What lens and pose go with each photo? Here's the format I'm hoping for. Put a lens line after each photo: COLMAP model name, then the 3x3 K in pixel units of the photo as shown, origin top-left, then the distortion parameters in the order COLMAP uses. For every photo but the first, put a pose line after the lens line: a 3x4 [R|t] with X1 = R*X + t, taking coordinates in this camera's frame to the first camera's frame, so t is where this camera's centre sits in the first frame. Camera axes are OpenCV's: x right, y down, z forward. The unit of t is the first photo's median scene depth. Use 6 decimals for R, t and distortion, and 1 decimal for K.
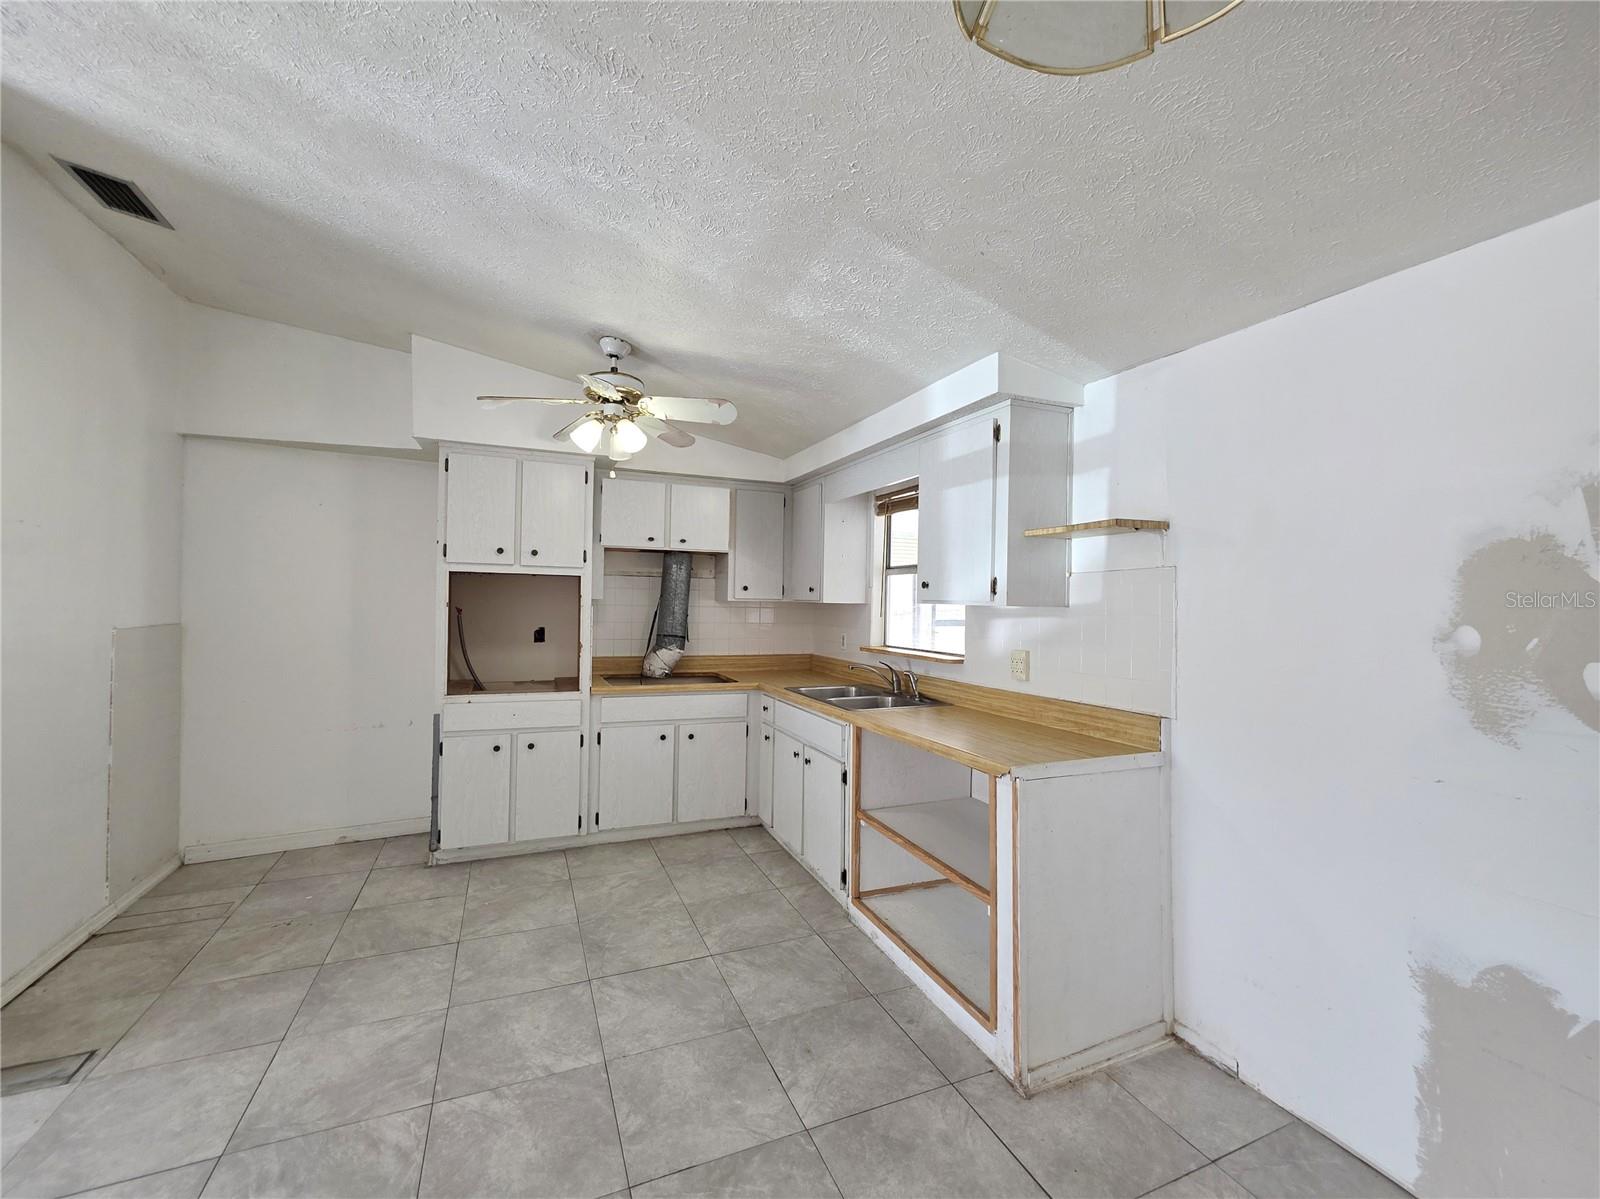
lens RADIAL K [[655.5, 0, 793.0], [0, 655.5, 598.6], [0, 0, 1]] dist [0.000276, 0.000262]
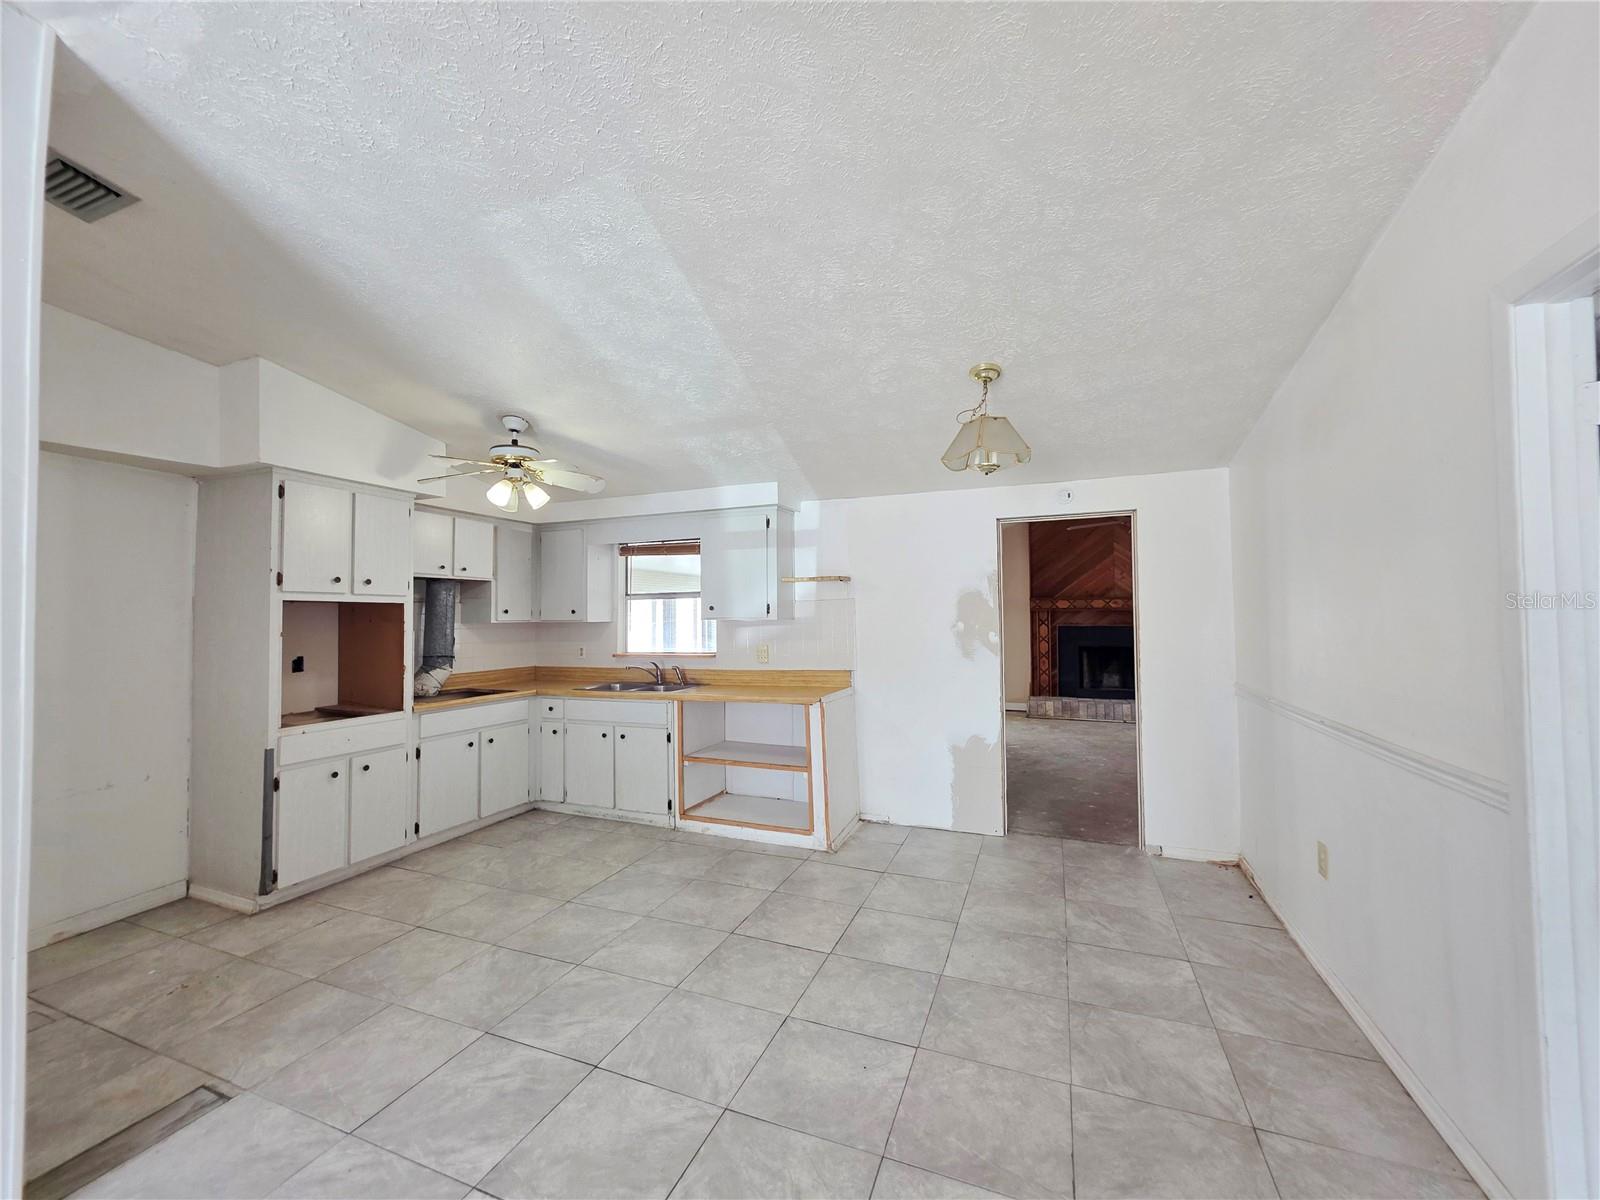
lens RADIAL K [[642.7, 0, 790.4], [0, 642.7, 598.9], [0, 0, 1]] dist [-0.000526, 0.000429]
pose [[0.708171, -0.004653, 0.706026, -0.765003], [0.020918, 0.999678, -0.014393, -0.016599], [-0.705731, 0.024961, 0.708040, -0.241313]]
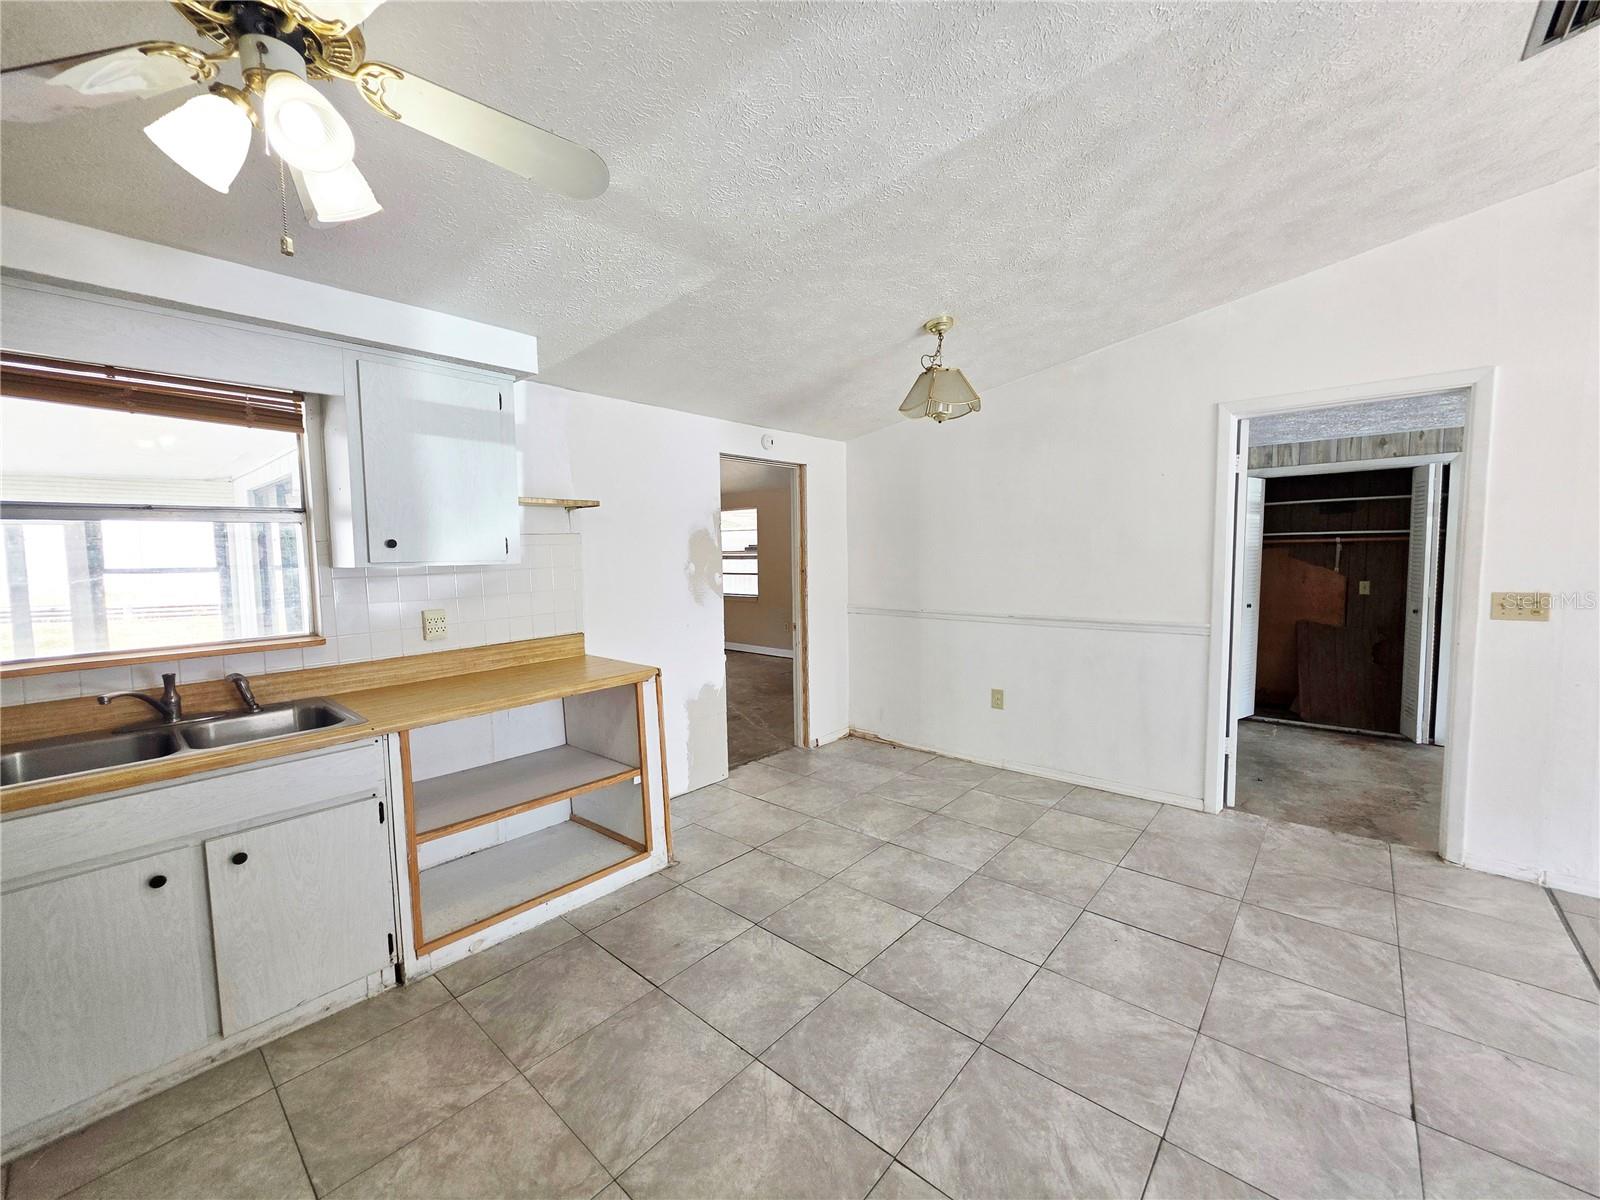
lens RADIAL K [[642.7, 0, 790.4], [0, 642.7, 598.9], [0, 0, 1]] dist [-0.000526, 0.000429]
pose [[-0.428542, -0.075559, 0.900357, -0.736455], [0.007909, 0.996145, 0.087362, -0.017747], [-0.903487, 0.044559, -0.426292, 0.896051]]
